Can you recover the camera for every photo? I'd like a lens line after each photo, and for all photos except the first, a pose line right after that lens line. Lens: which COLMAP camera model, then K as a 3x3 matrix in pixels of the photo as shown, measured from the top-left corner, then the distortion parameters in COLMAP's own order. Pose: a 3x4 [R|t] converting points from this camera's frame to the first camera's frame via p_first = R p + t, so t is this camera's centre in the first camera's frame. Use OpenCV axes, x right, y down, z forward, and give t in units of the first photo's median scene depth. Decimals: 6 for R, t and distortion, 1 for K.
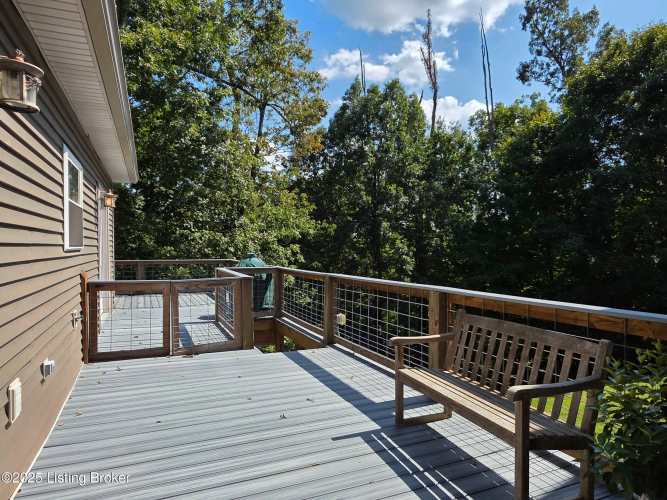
lens RADIAL K [[421.6, 0, 334.1], [0, 421.6, 248.6], [0, 0, 1]] dist [0.004139, -0.000472]
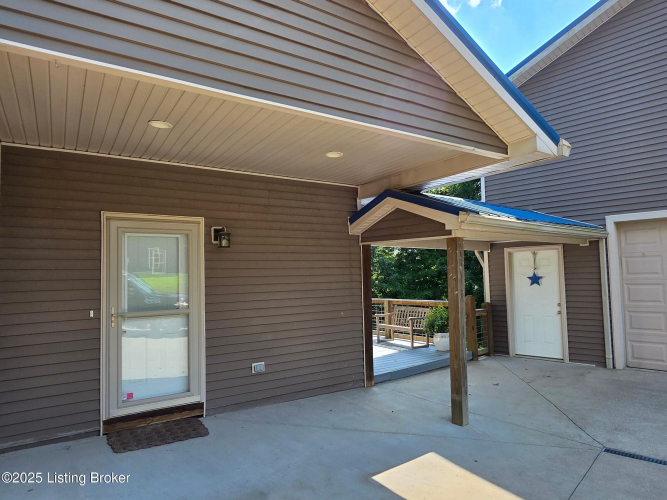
lens RADIAL K [[421.6, 0, 338.6], [0, 421.6, 248.8], [0, 0, 1]] dist [0.004139, -0.000472]
pose [[0.982297, -0.005678, 0.187246, -0.625087], [0.019600, 0.997169, -0.072587, -0.046975], [-0.186304, 0.074972, 0.979628, -1.801875]]
